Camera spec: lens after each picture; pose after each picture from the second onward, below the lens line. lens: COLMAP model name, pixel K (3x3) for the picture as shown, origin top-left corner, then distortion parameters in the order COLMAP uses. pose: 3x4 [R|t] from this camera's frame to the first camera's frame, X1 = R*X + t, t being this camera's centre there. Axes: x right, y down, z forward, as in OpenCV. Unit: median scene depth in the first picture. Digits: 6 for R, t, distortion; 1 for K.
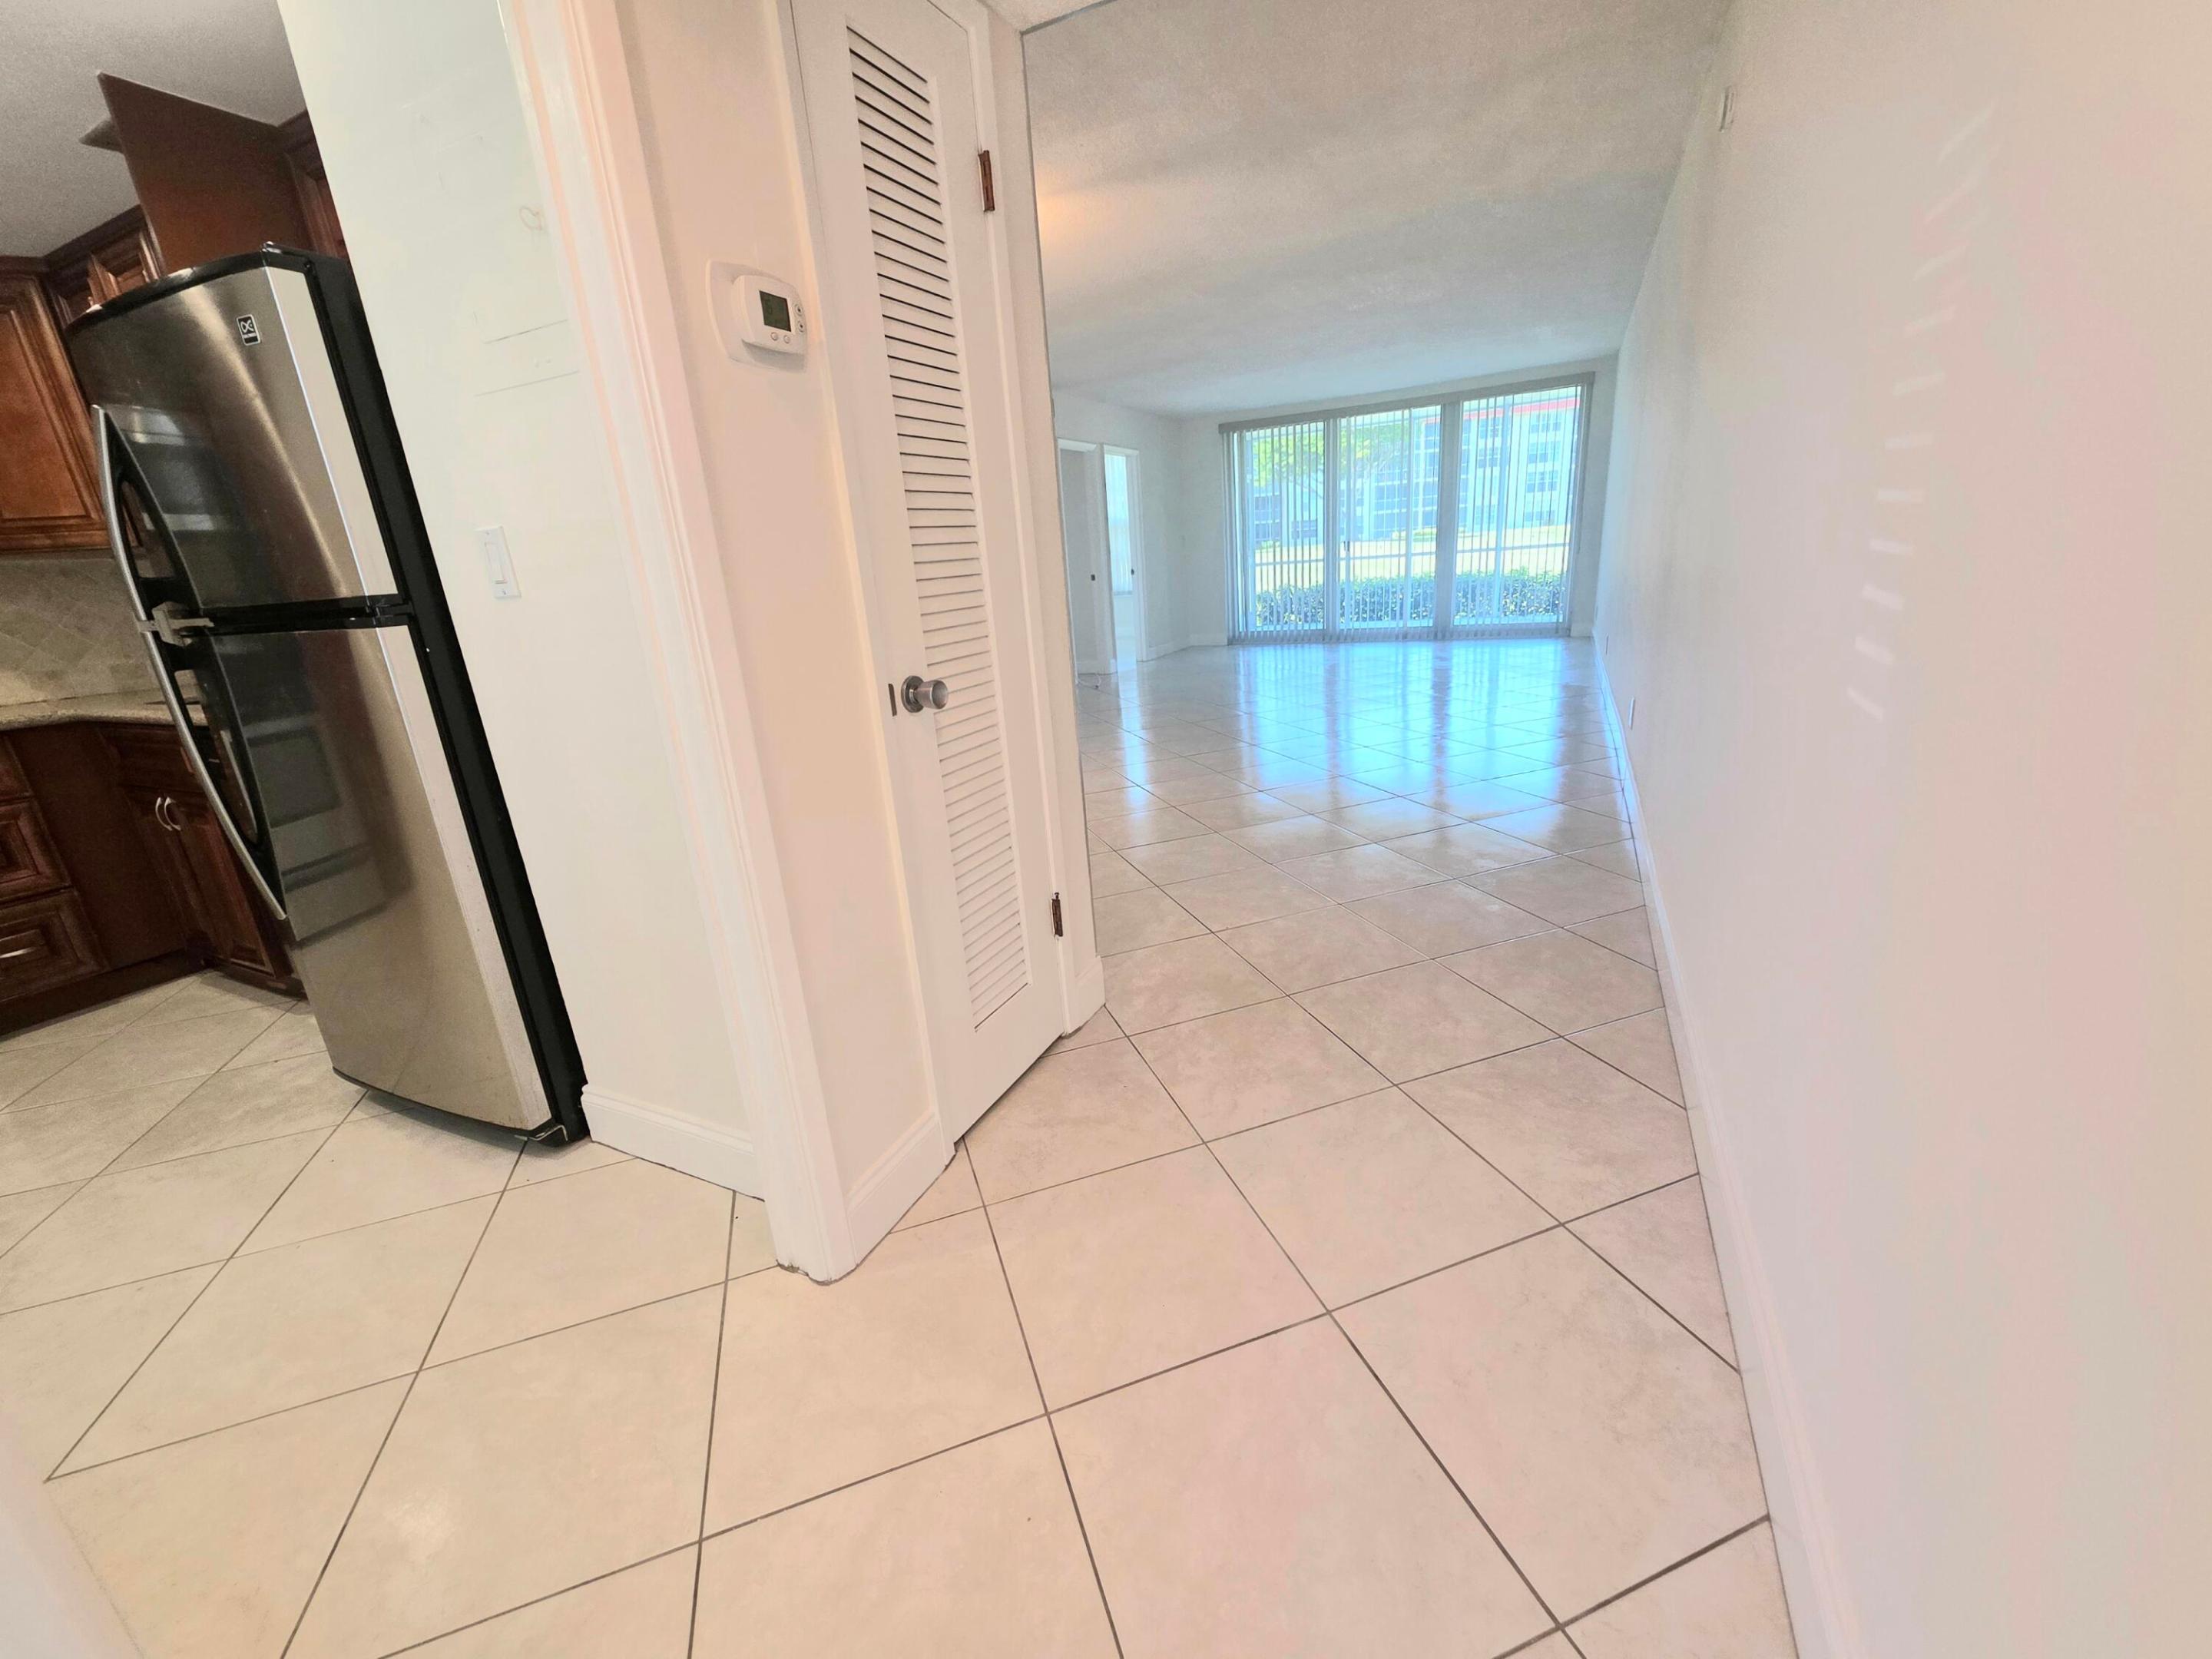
lens RADIAL K [[884.2, 0, 1106.5], [0, 884.2, 824.9], [0, 0, 1]] dist [0.000216, -0.000481]
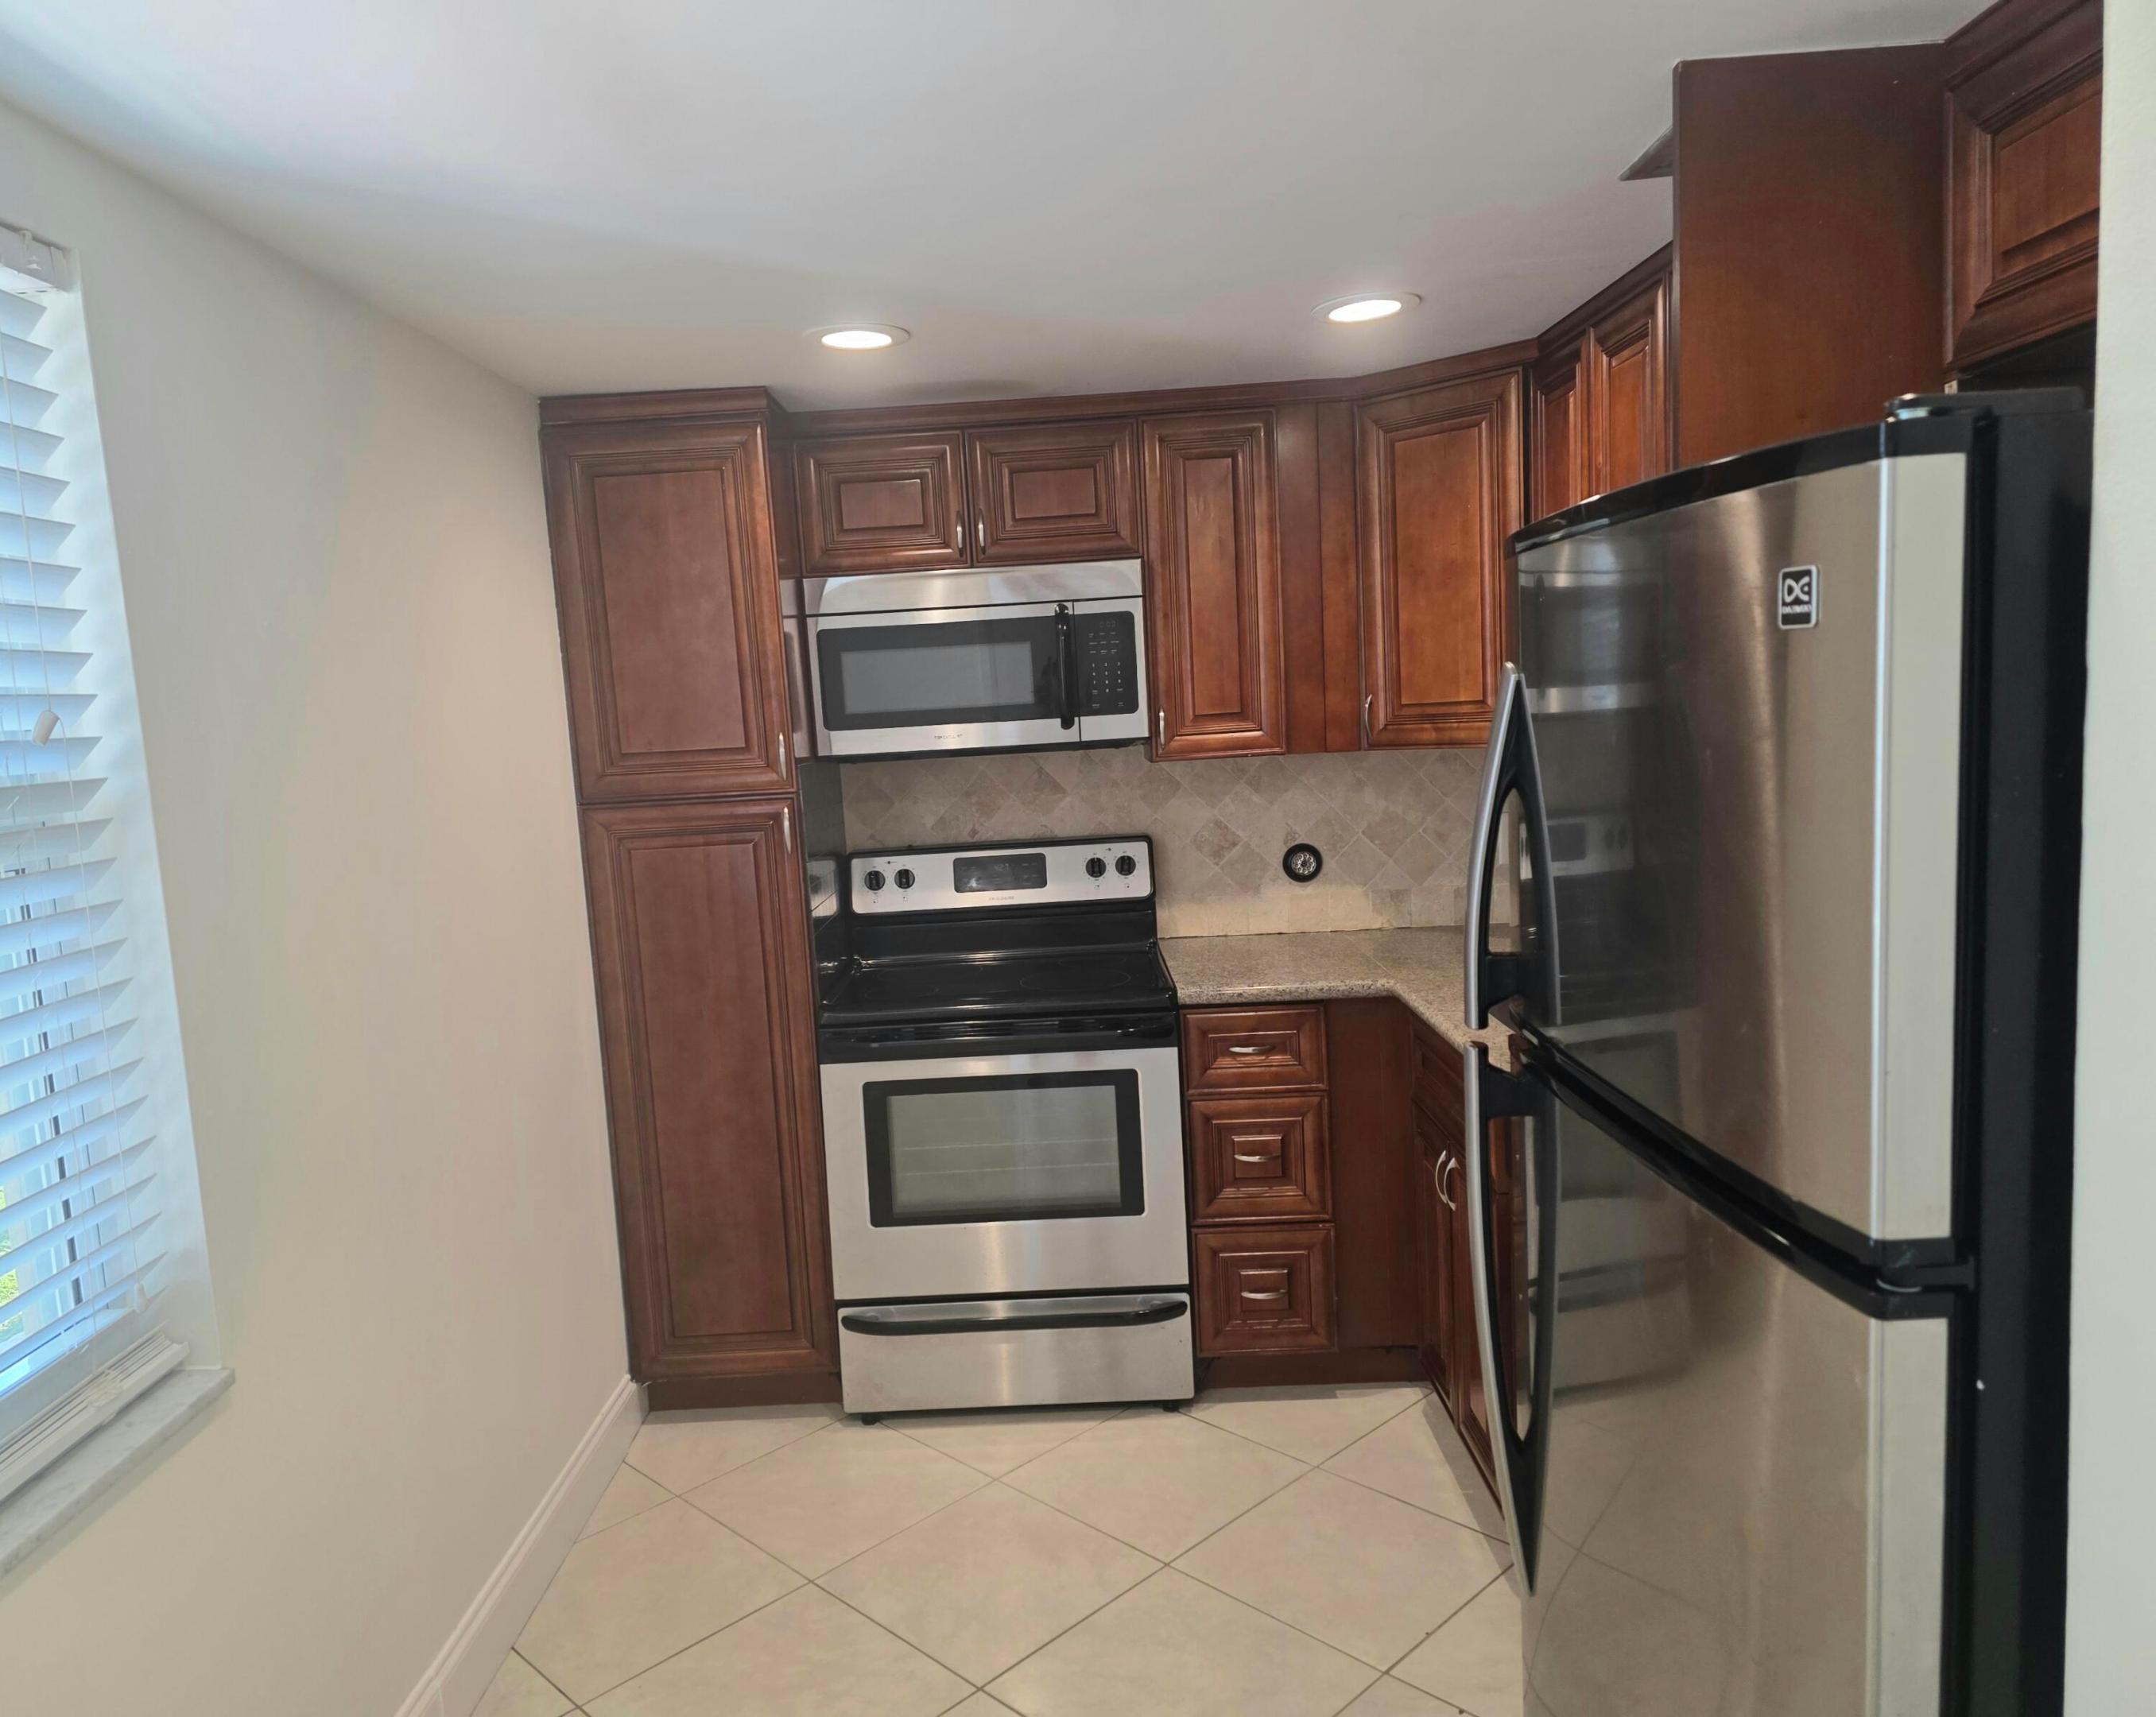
lens RADIAL K [[1508.7, 0, 1030.9], [0, 1508.7, 879.8], [0, 0, 1]] dist [0.123513, -0.161815]
pose [[0.423538, 0.154954, -0.892527, -0.214946], [-0.240293, 0.969184, 0.054235, -0.180923], [0.873427, 0.191498, 0.447720, 0.182336]]
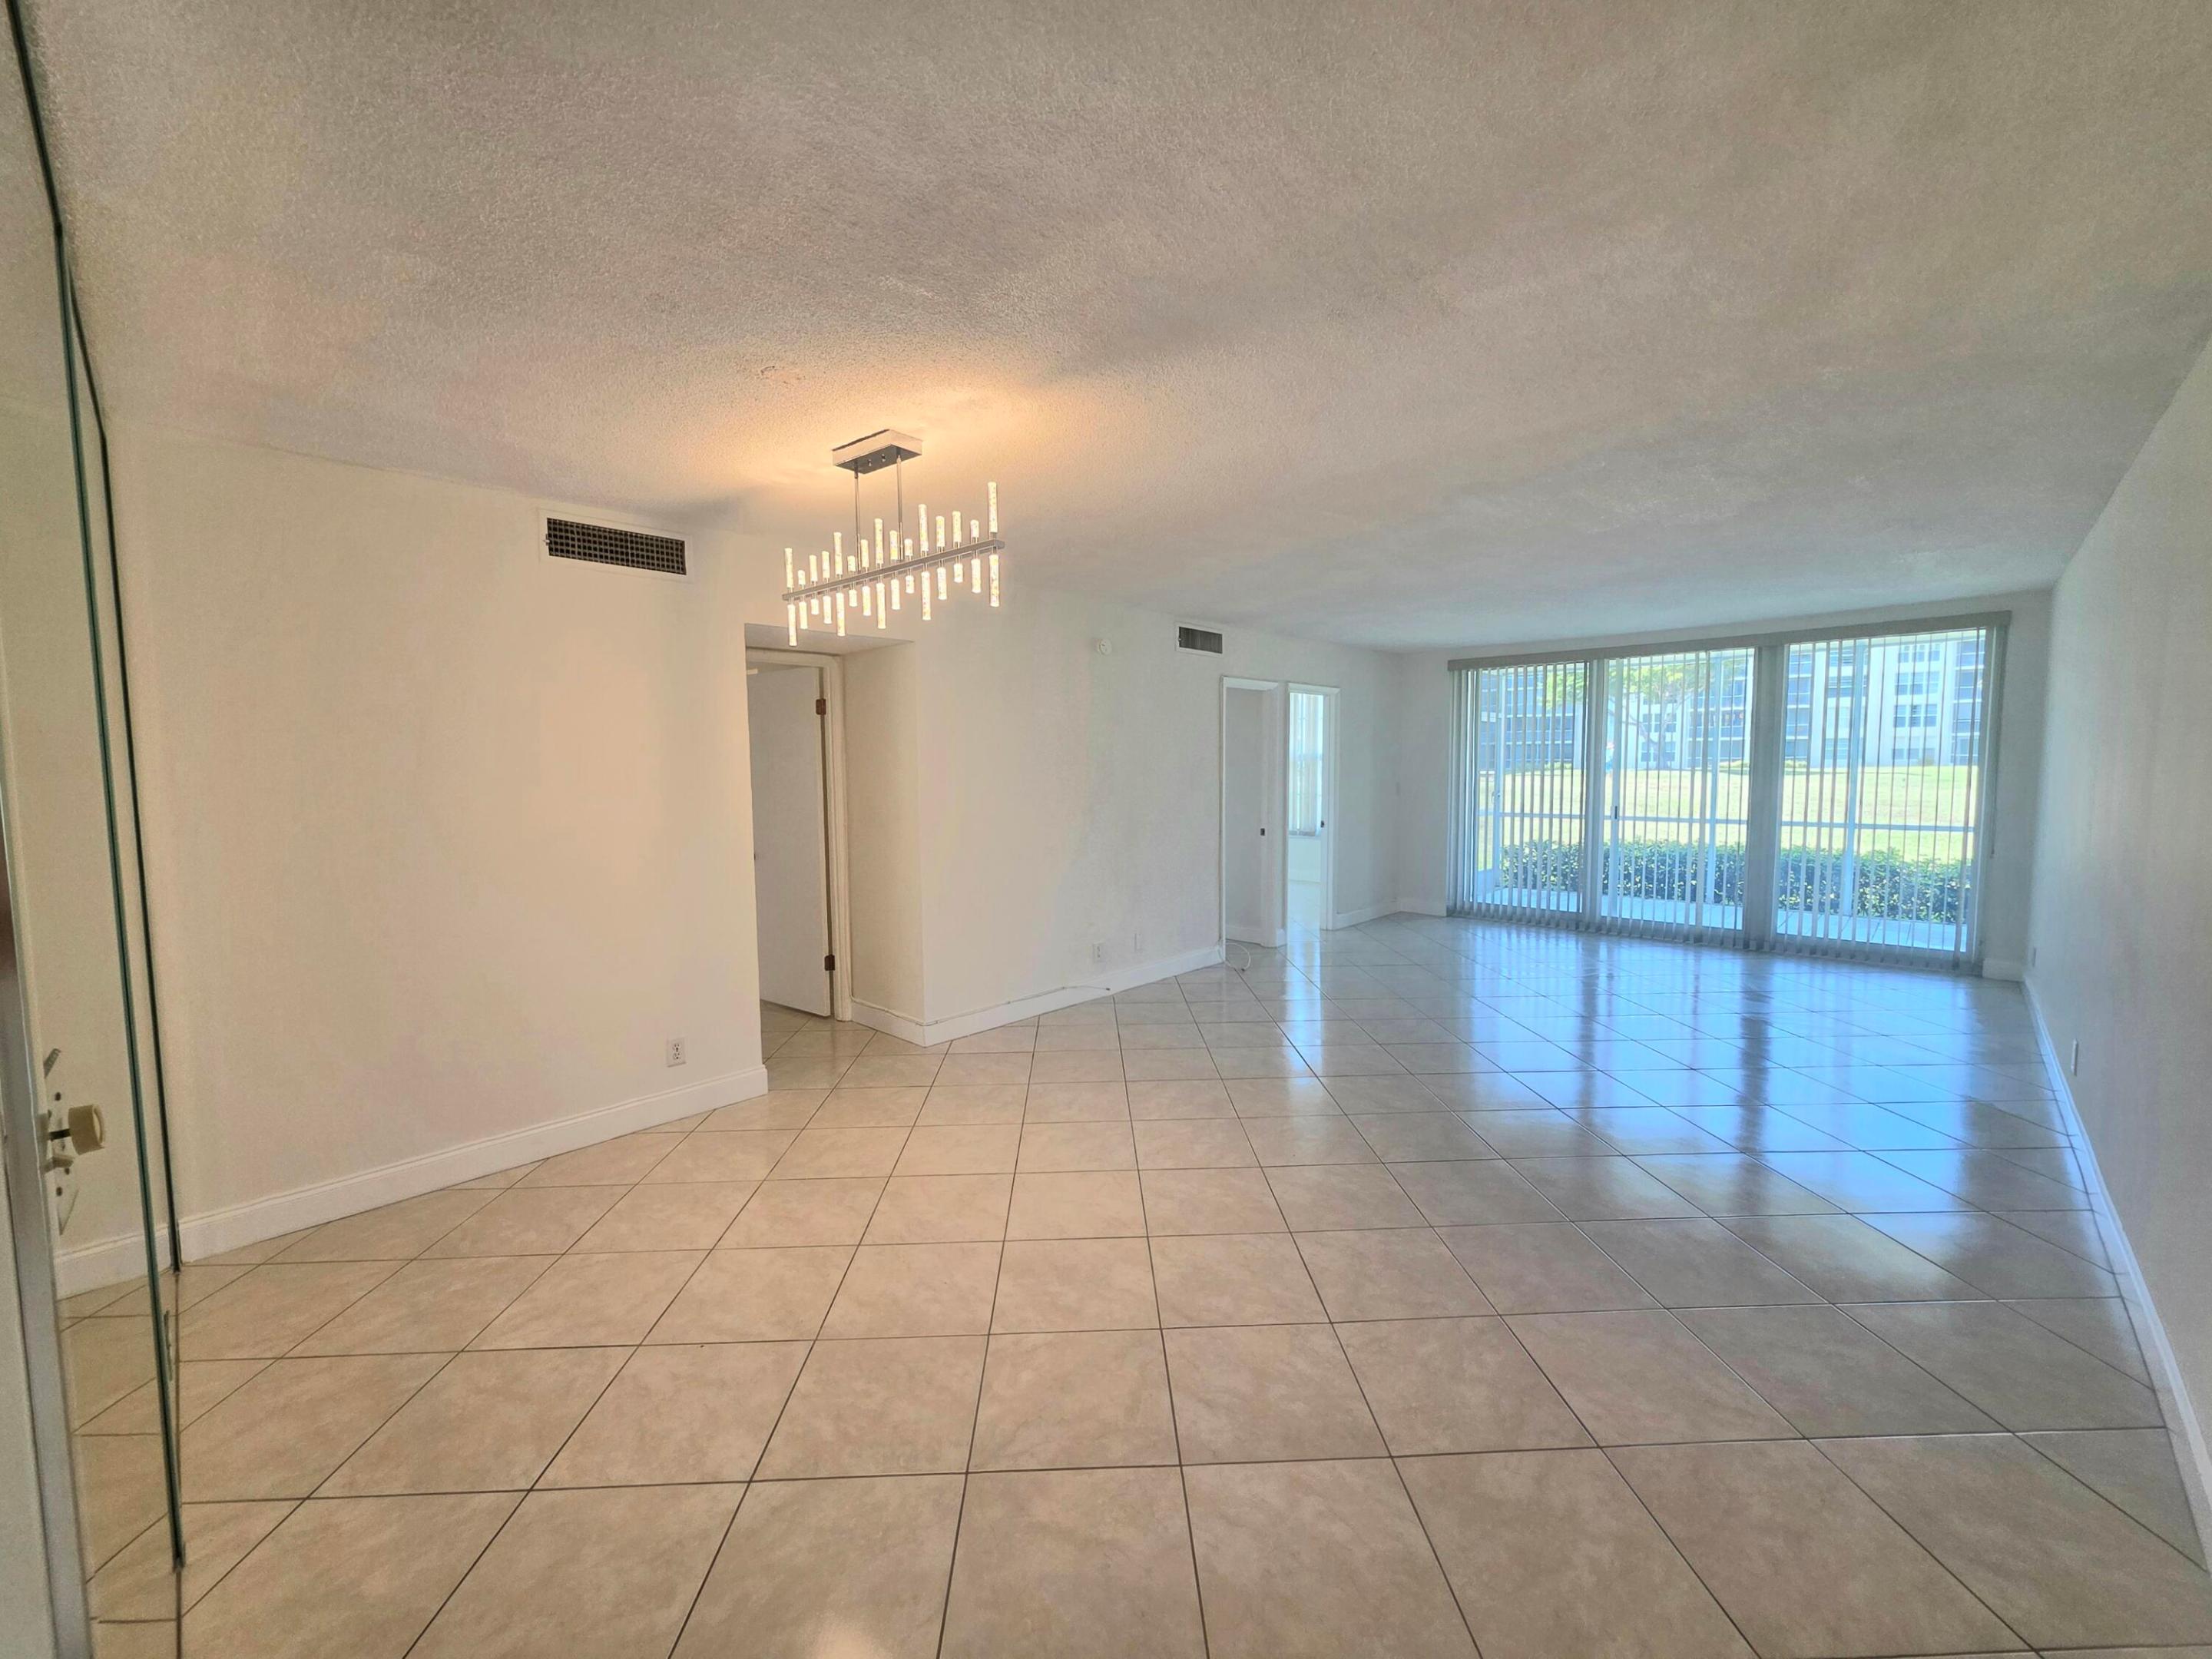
lens RADIAL K [[879.6, 0, 1107.6], [0, 879.6, 828.9], [0, 0, 1]] dist [0.002009, 0.000085]
pose [[0.952694, 0.083719, -0.292173, 0.250330], [-0.143101, 0.971650, -0.188197, -0.306698], [0.268135, 0.221104, 0.937665, 0.533992]]
